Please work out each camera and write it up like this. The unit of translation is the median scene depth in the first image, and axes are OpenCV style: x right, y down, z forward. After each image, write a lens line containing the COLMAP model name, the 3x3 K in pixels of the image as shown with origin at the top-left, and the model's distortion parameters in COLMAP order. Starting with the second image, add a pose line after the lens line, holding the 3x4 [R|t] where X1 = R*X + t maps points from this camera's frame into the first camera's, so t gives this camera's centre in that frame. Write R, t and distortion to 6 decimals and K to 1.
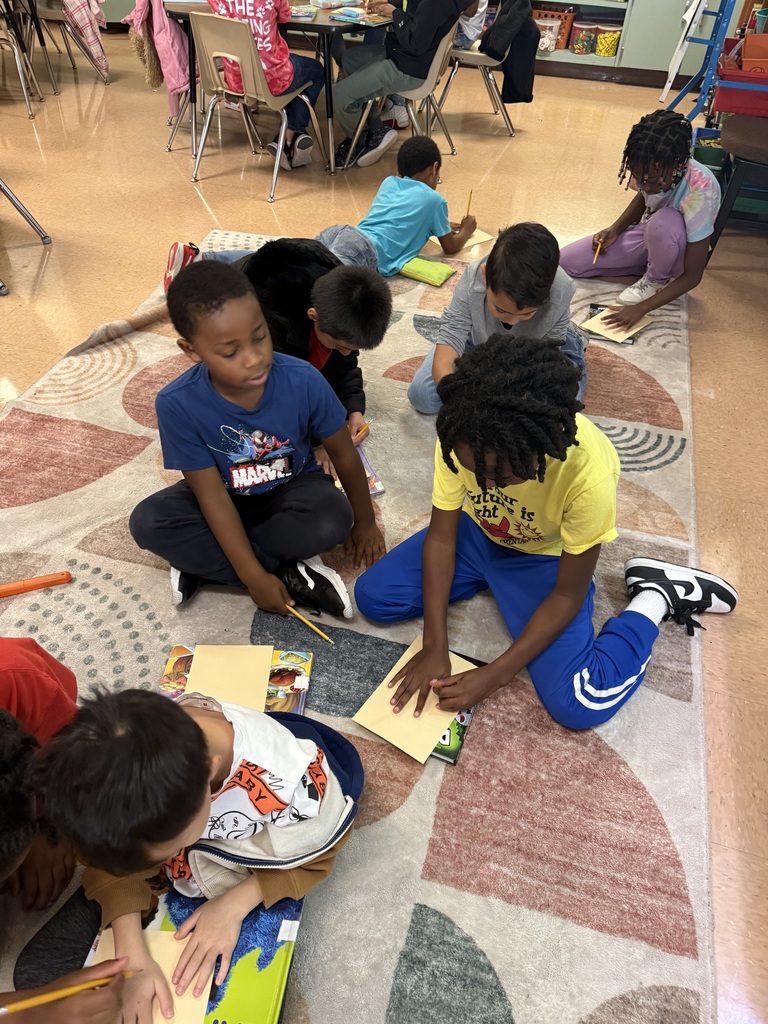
lens RADIAL K [[724.7, 0, 361.2], [0, 724.7, 519.6], [0, 0, 1]] dist [0.030996, -0.032467]
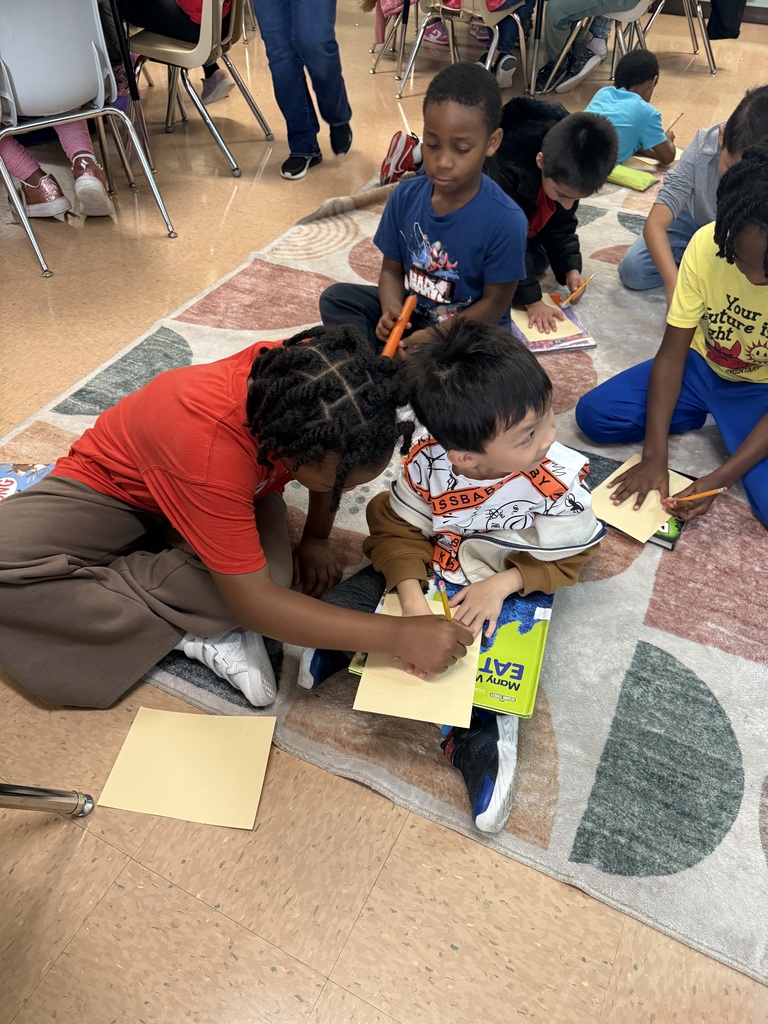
lens RADIAL K [[724.7, 0, 374.1], [0, 724.7, 510.3], [0, 0, 1]] dist [0.030996, -0.032467]
pose [[0.985556, 0.105493, -0.132476, -0.156691], [-0.103689, 0.994399, 0.020460, 0.273755], [0.133892, -0.006428, 0.990975, -0.125547]]
